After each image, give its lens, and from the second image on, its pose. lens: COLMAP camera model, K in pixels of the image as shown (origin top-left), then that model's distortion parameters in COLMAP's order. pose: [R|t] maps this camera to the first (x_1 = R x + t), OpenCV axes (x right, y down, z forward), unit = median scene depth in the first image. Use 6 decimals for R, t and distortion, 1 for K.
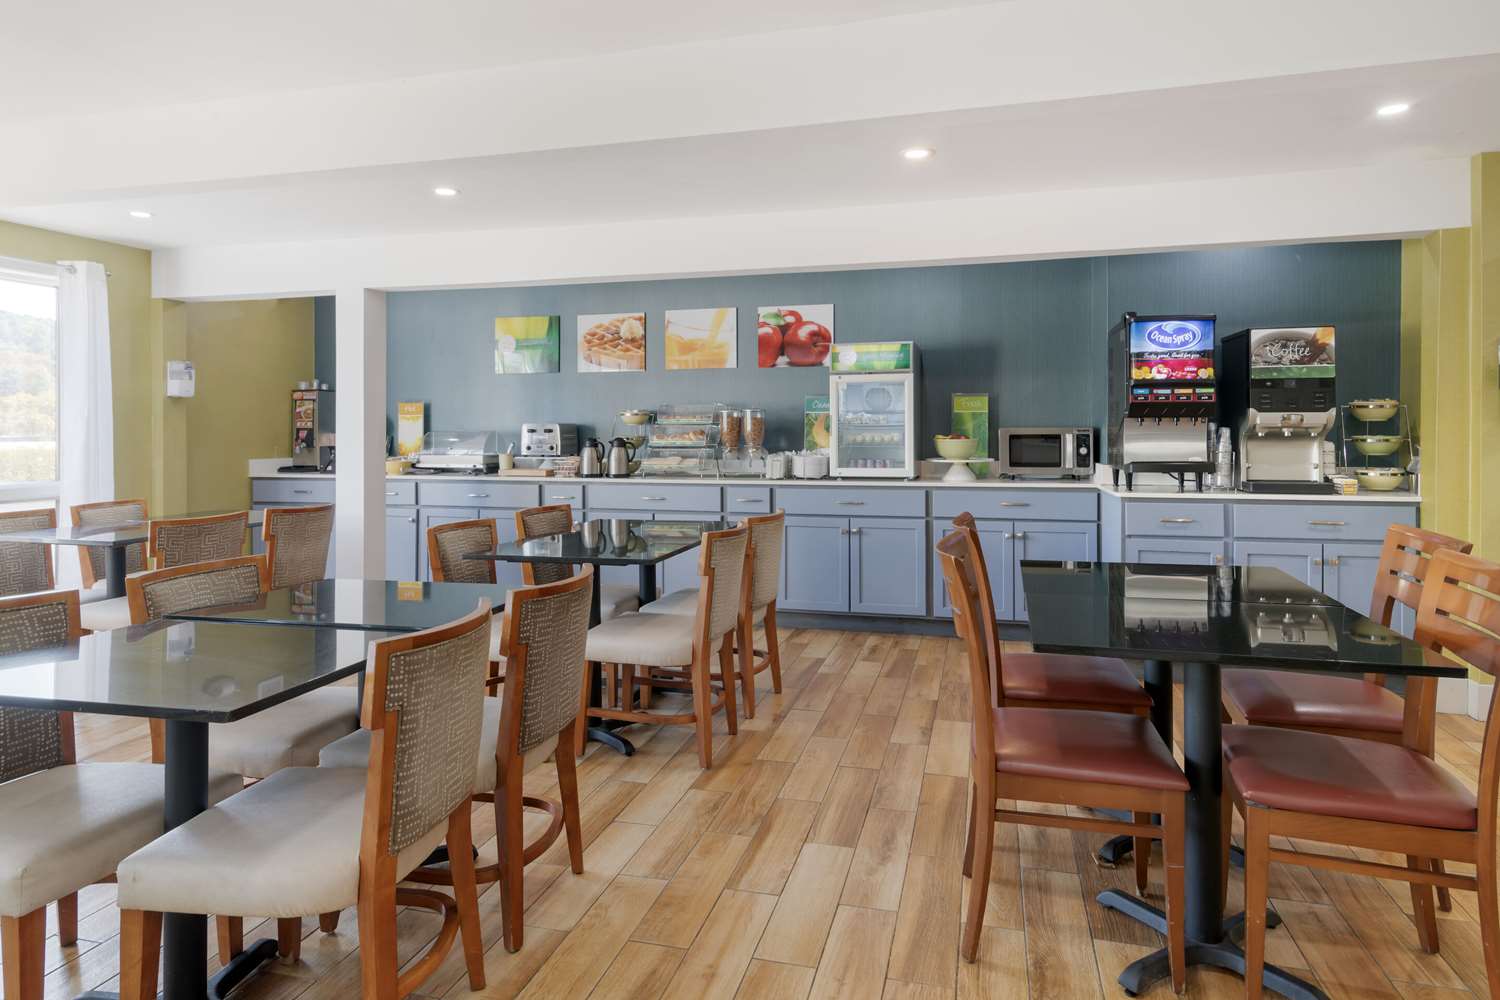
lens RADIAL K [[899.5, 0, 751.9], [0, 899.5, 432.1], [0, 0, 1]] dist [-0.002082, -0.001576]
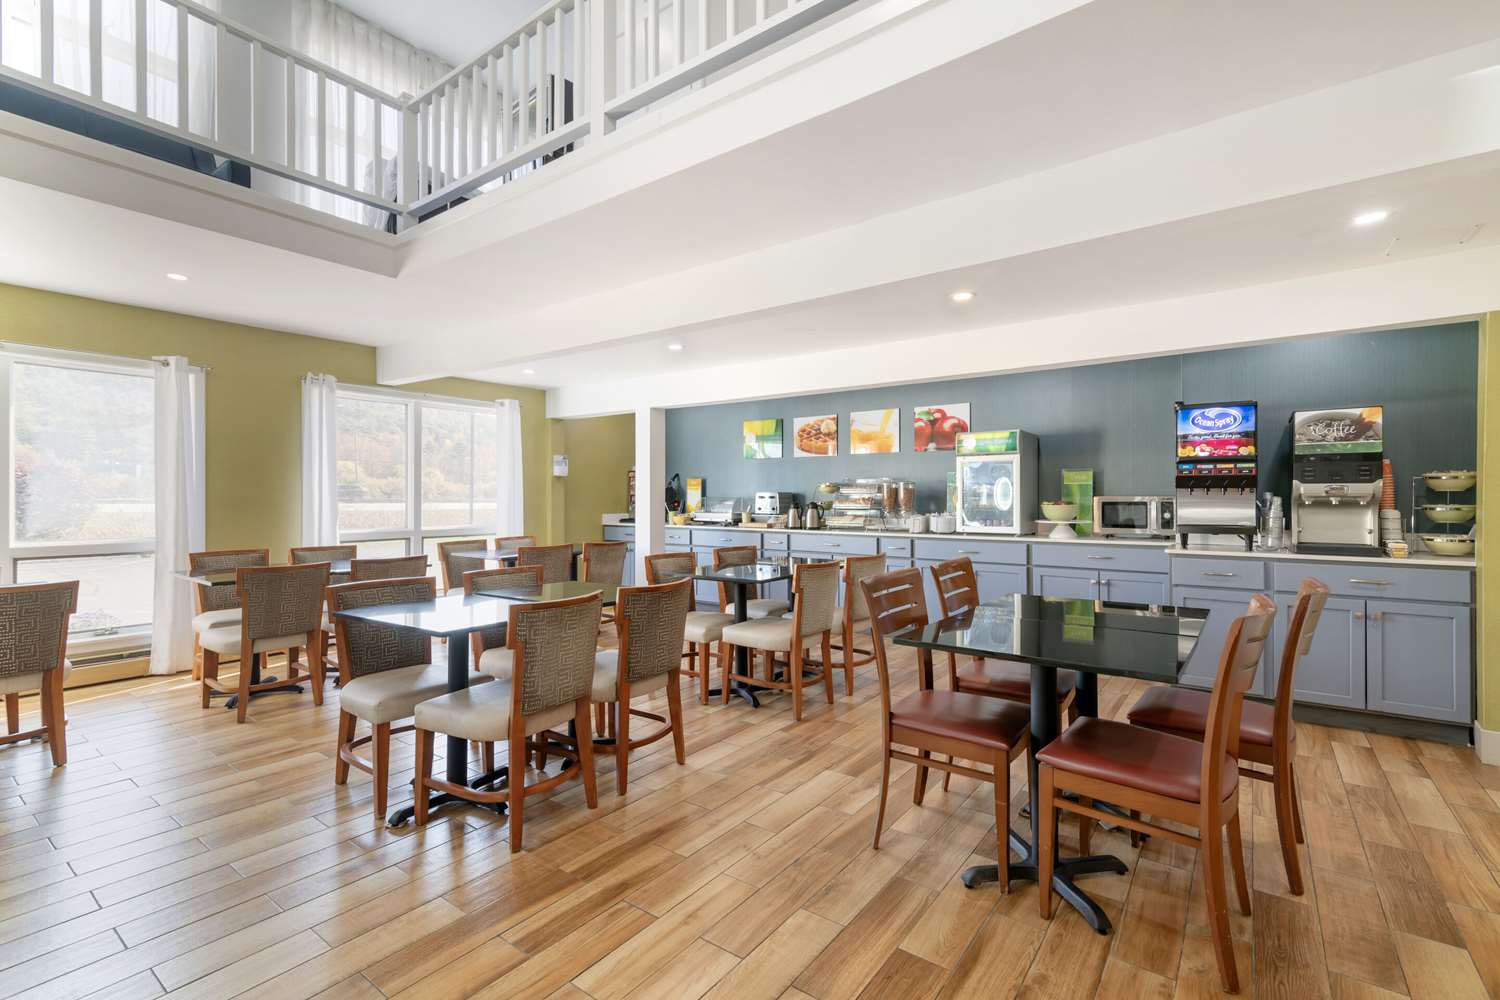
lens RADIAL K [[674.2, 0, 756.2], [0, 674.2, 501.7], [0, 0, 1]] dist [0.005131, -0.000333]
pose [[0.932576, 0.006279, -0.360919, 0.176877], [-0.004452, 0.999973, 0.005893, -0.000478], [0.360946, -0.003889, 0.932578, -0.050466]]
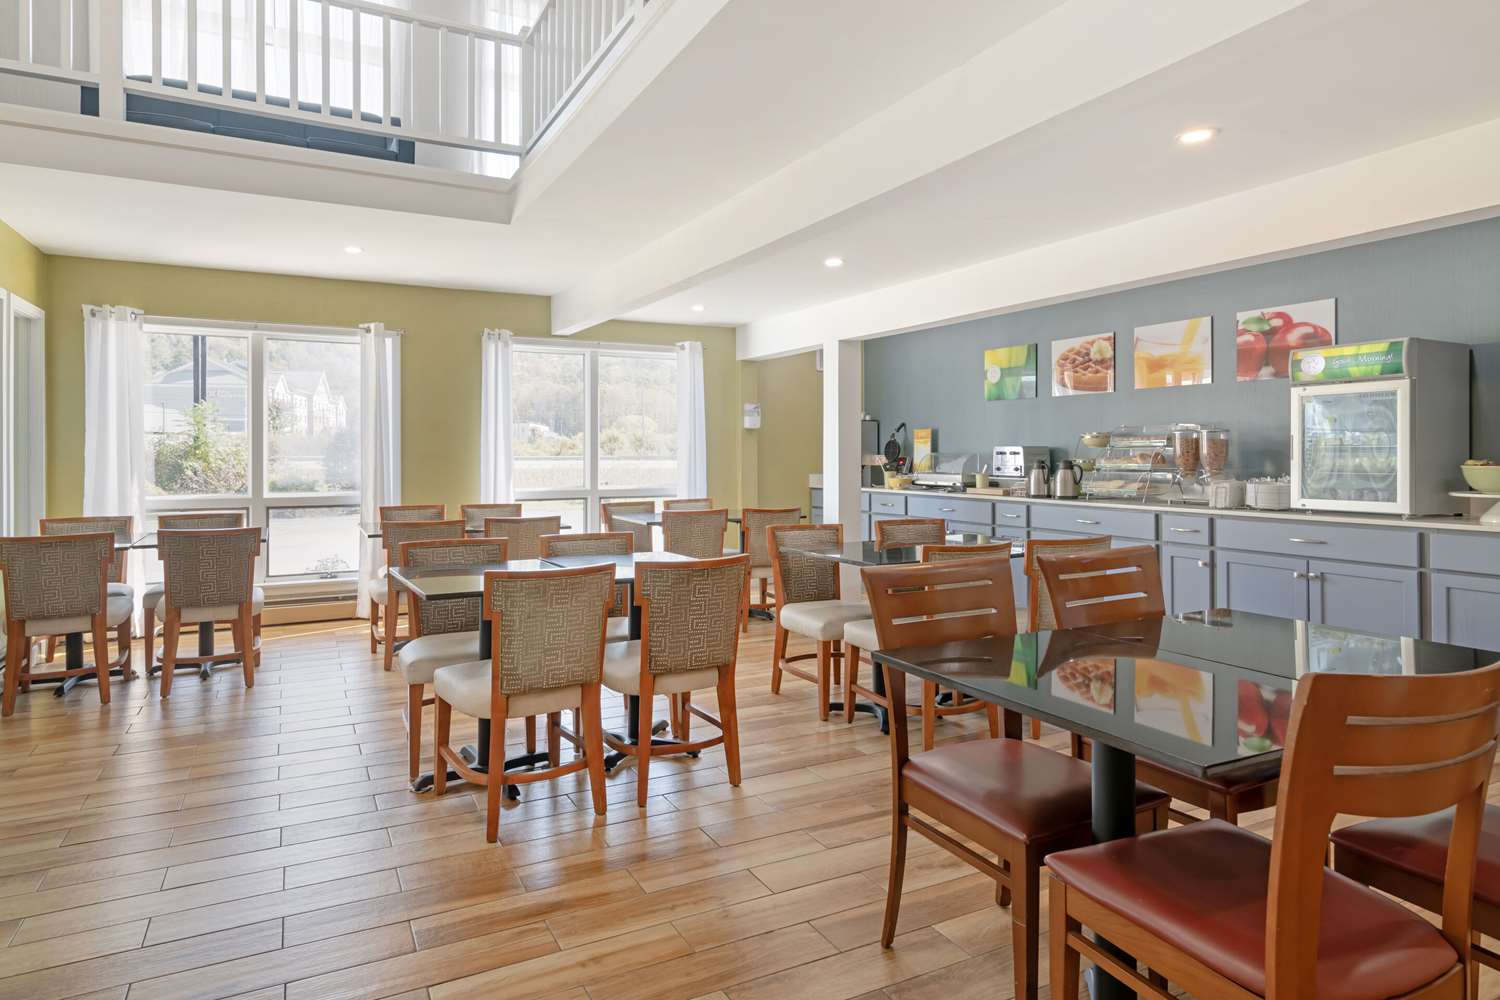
lens RADIAL K [[840.5, 0, 683.2], [0, 840.5, 457.9], [0, 0, 1]] dist [0.012972, -0.004440]
pose [[0.650899, 0.006278, -0.759138, 0.325008], [-0.002346, 0.999978, 0.006258, -0.001124], [0.759160, -0.002292, 0.650899, 0.060993]]
